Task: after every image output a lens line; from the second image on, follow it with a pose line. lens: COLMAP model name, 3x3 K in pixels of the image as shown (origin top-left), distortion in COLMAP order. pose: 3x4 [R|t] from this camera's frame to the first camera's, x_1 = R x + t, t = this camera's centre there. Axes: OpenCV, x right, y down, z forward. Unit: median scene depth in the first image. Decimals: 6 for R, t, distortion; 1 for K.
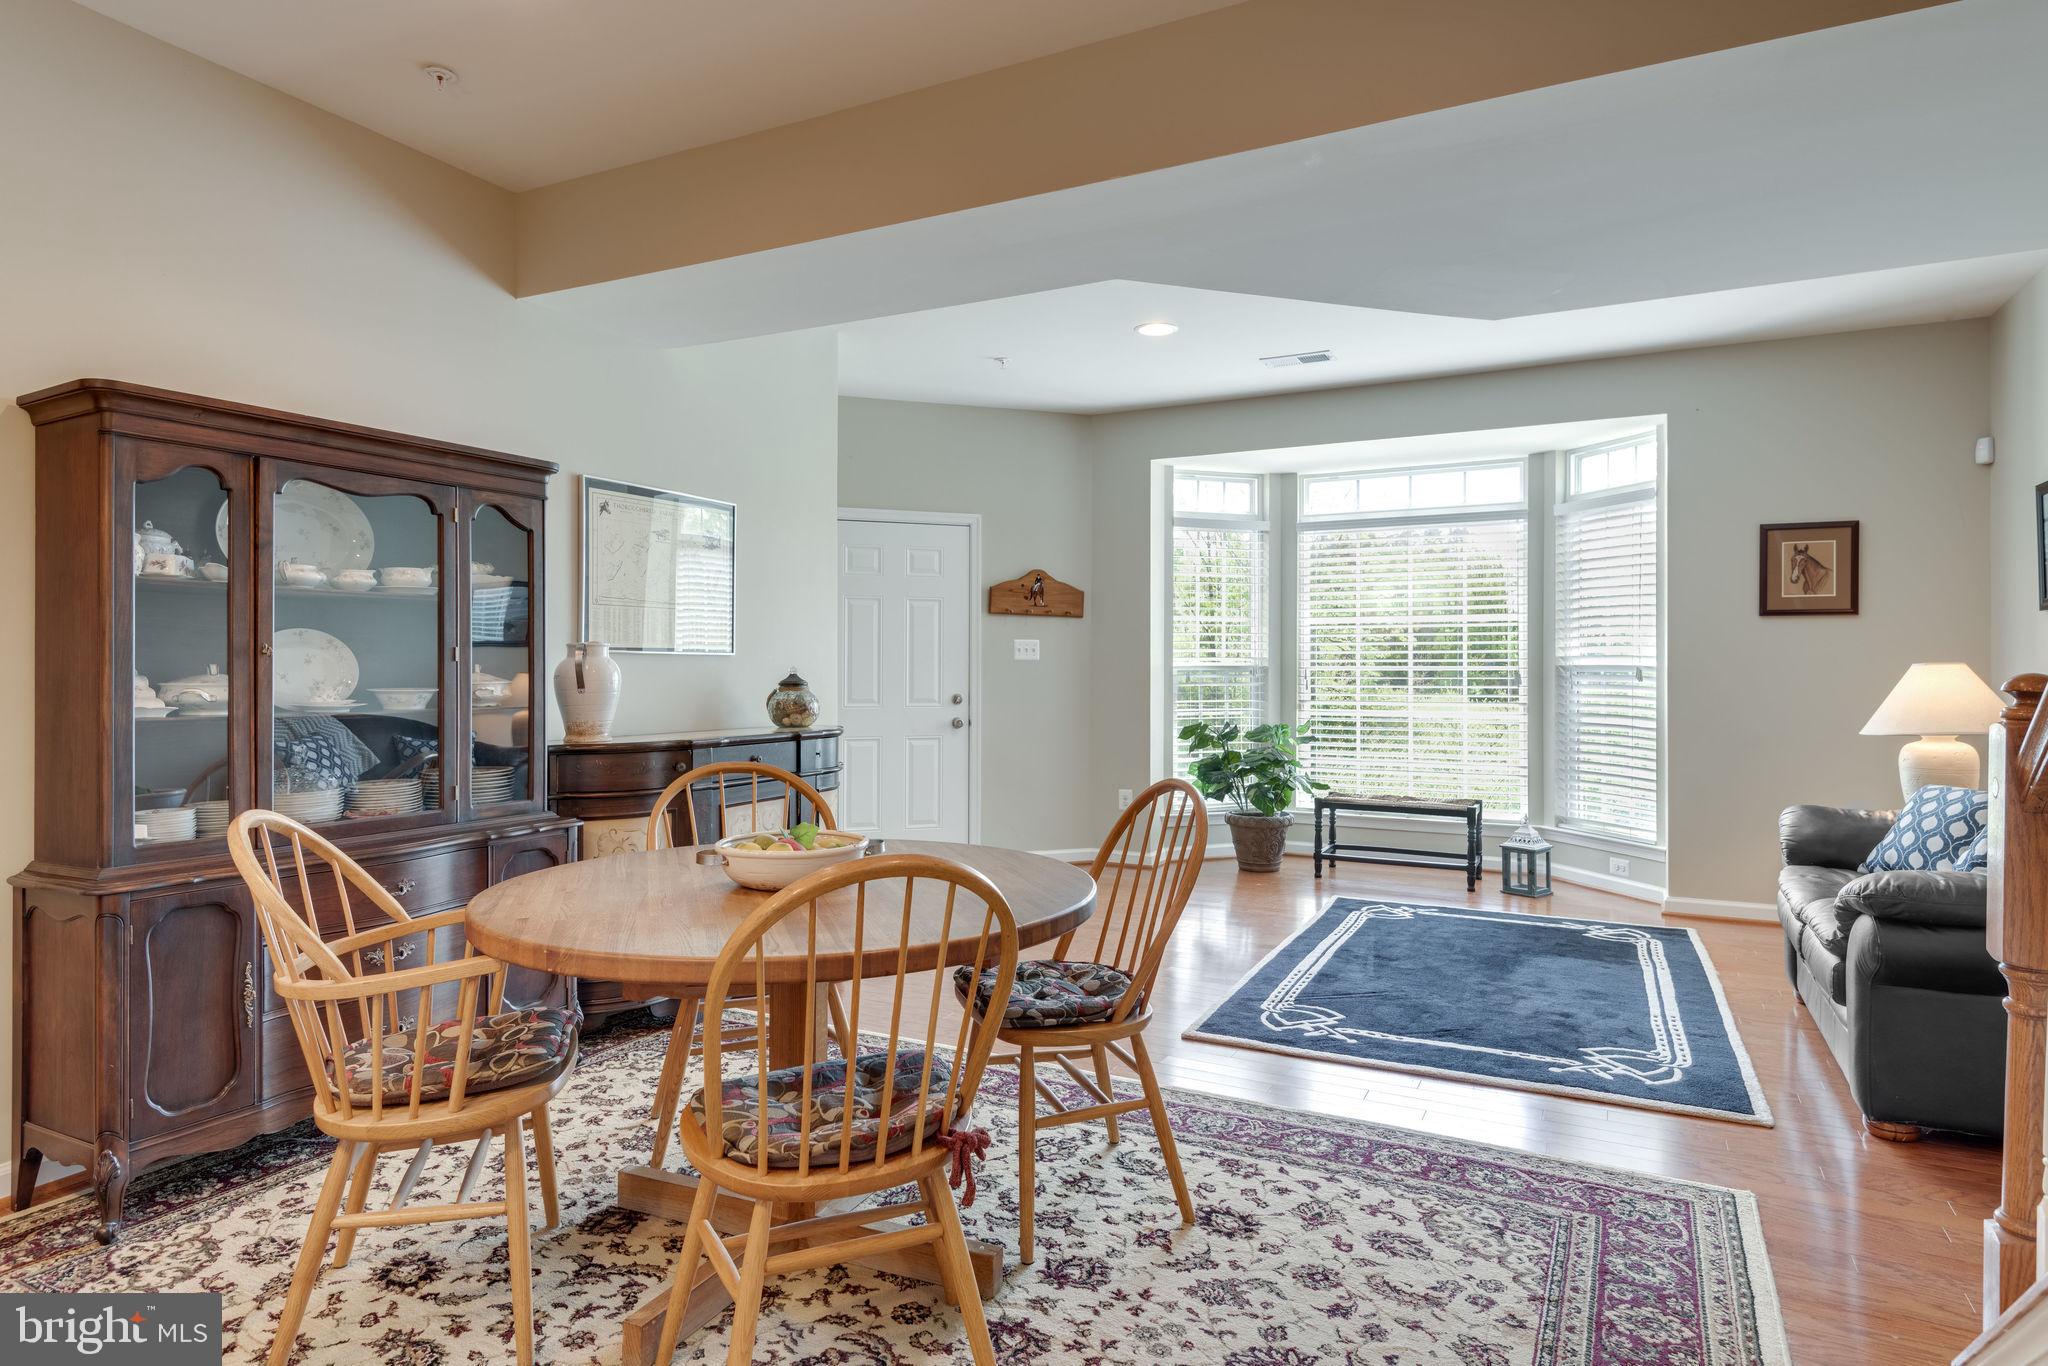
lens RADIAL K [[1177.9, 0, 1032.4], [0, 1177.9, 657.7], [0, 0, 1]] dist [0.038730, -0.029802]
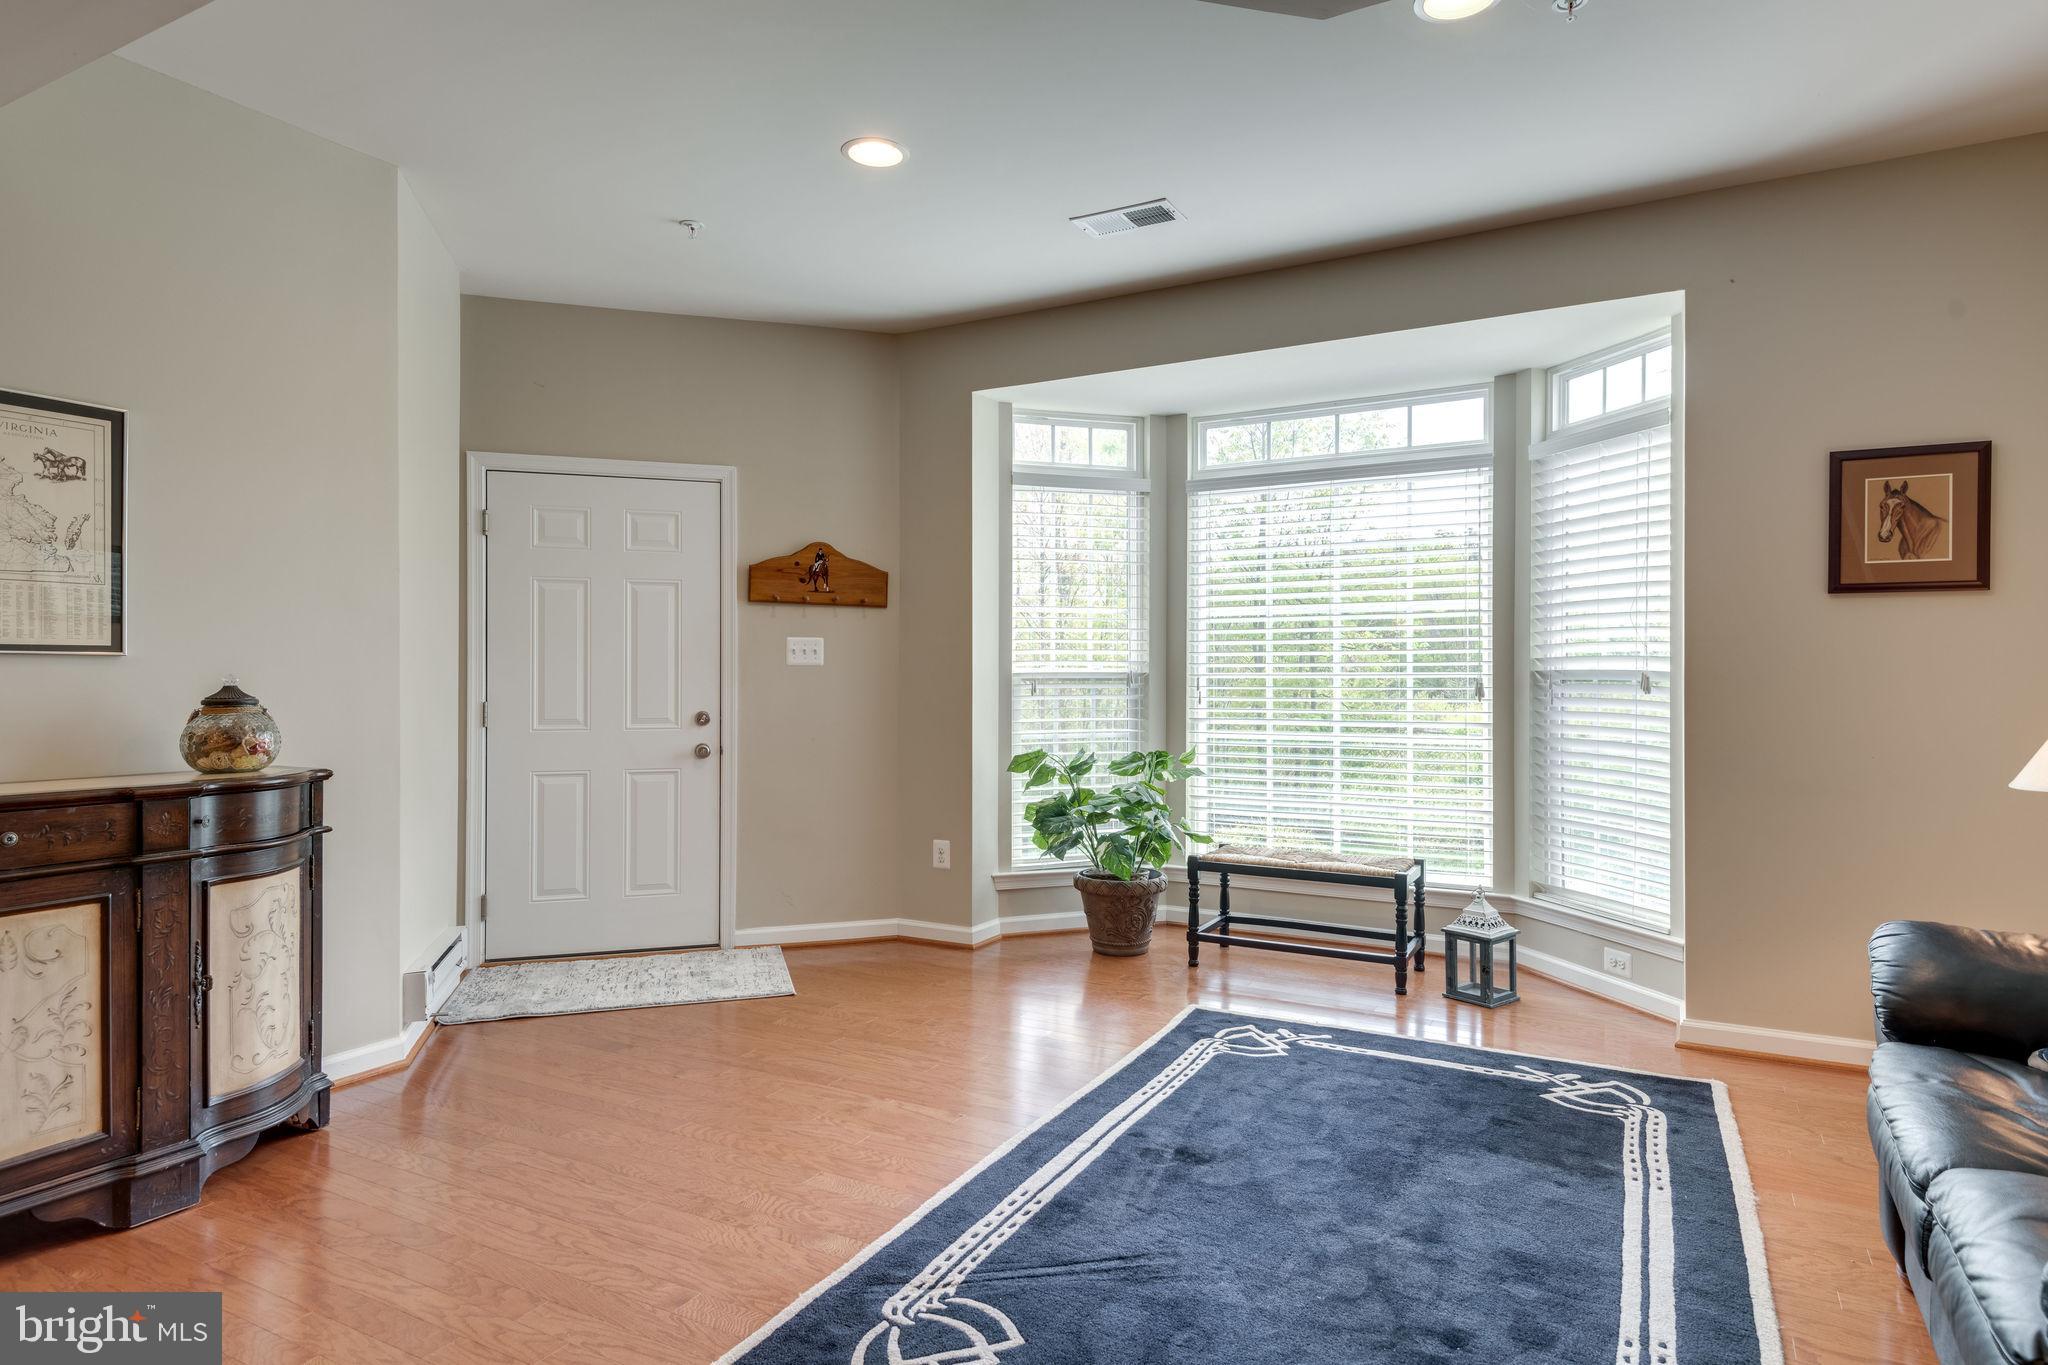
lens RADIAL K [[1146.6, 0, 1033.6], [0, 1146.6, 672.6], [0, 0, 1]] dist [0.036984, -0.024089]
pose [[0.998899, -0.001888, -0.046866, 0.209479], [0.002195, 0.999976, 0.006505, 0.002944], [0.046852, -0.006601, 0.998880, 0.350374]]
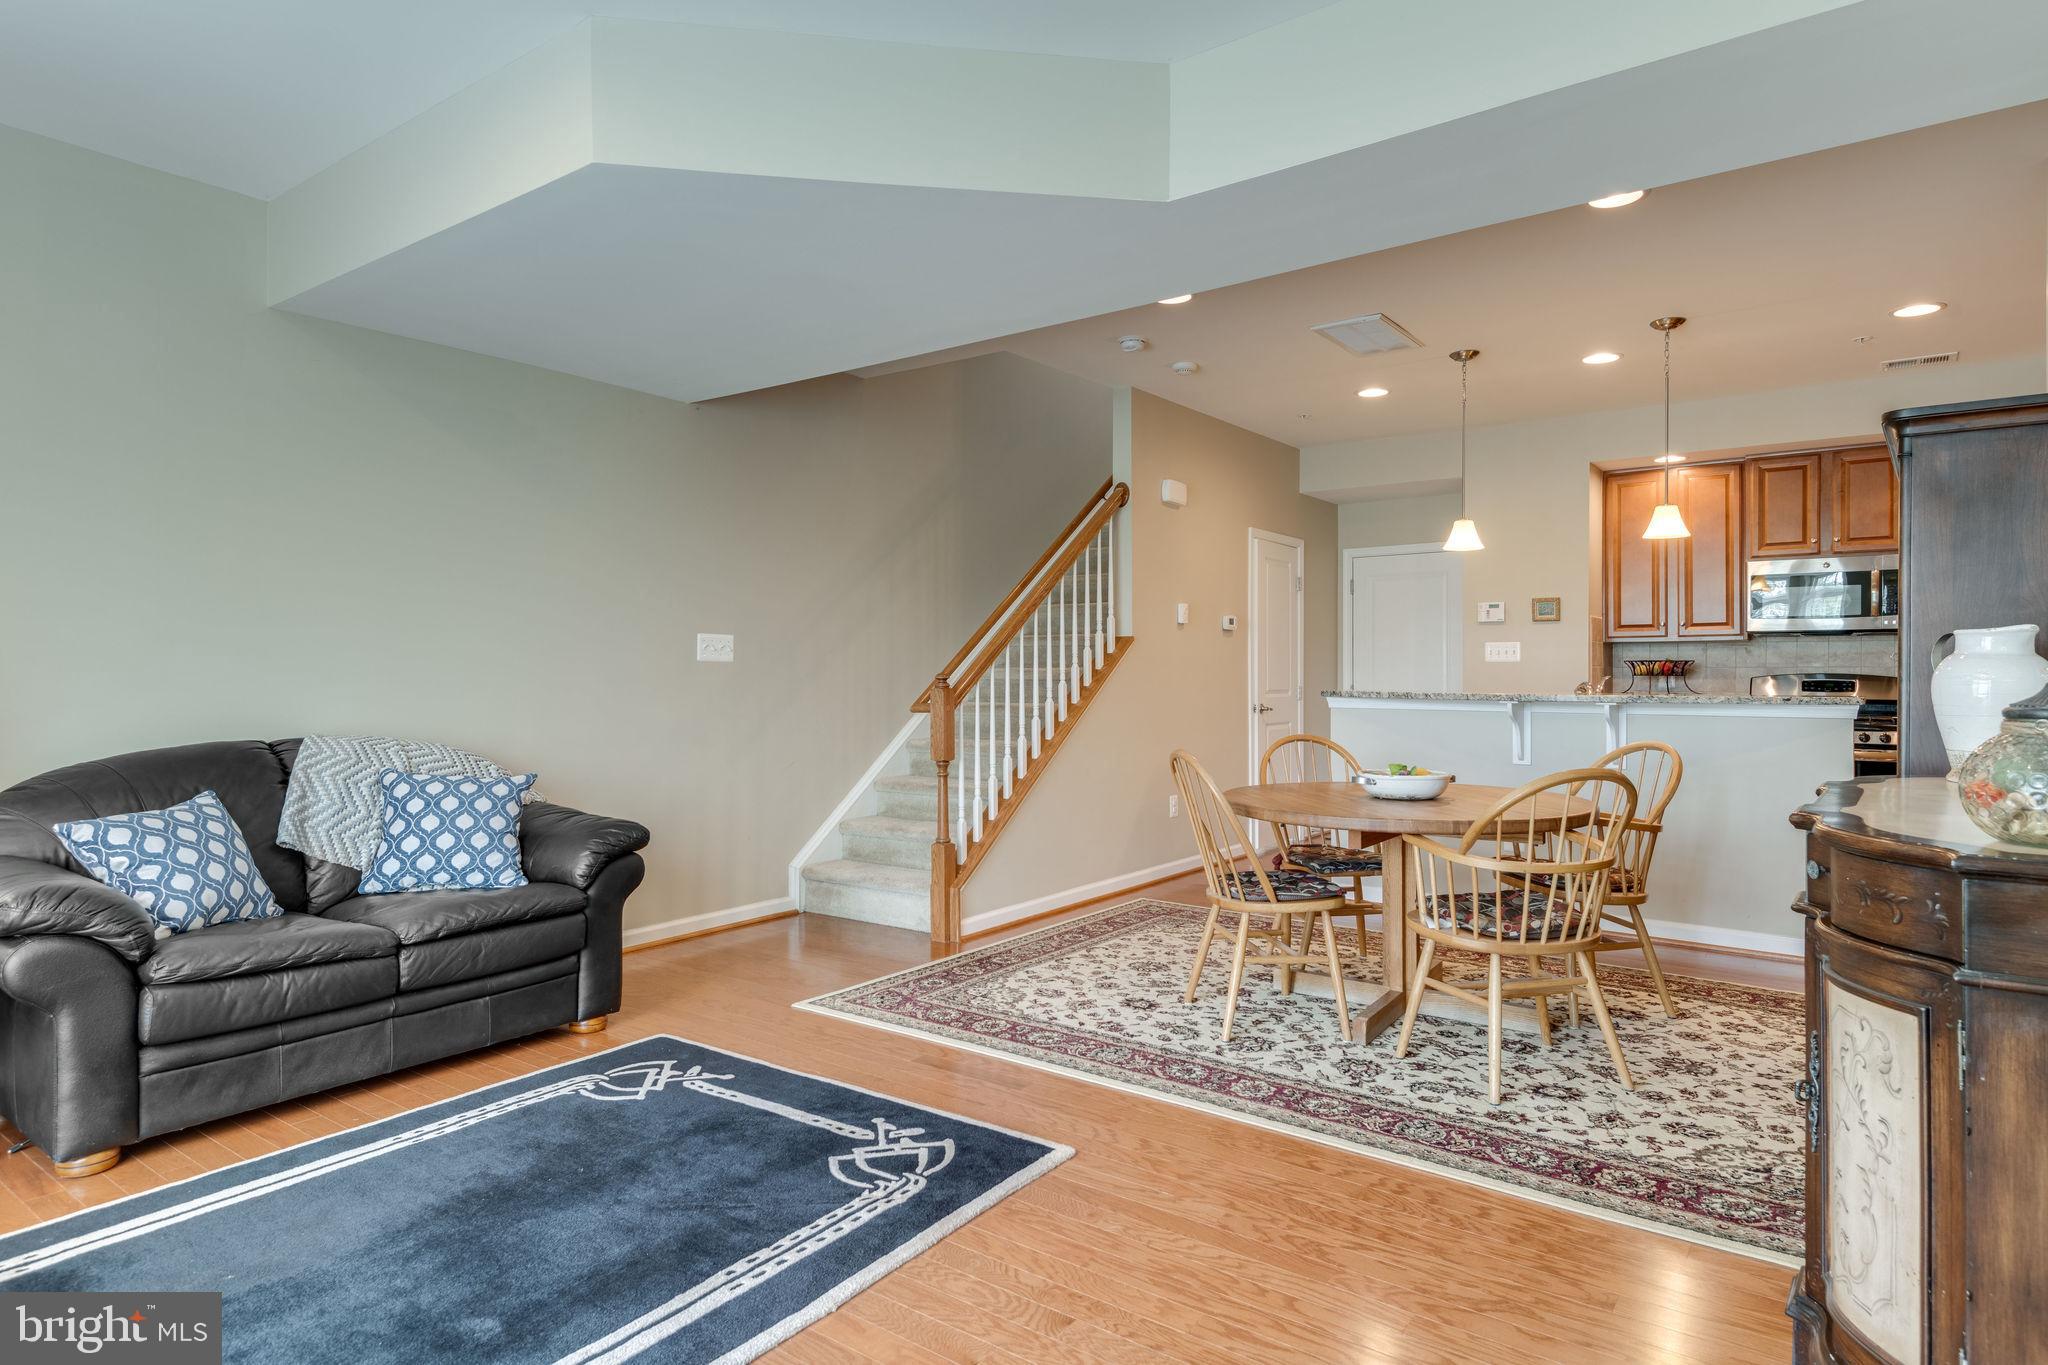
lens RADIAL K [[1127.9, 0, 1021.4], [0, 1127.9, 680.4], [0, 0, 1]] dist [0.029183, -0.001786]
pose [[-0.984061, -0.001696, 0.177825, 0.021221], [-0.001814, 0.999998, -0.000501, 0.011311], [-0.177824, -0.000816, -0.984062, 1.176494]]
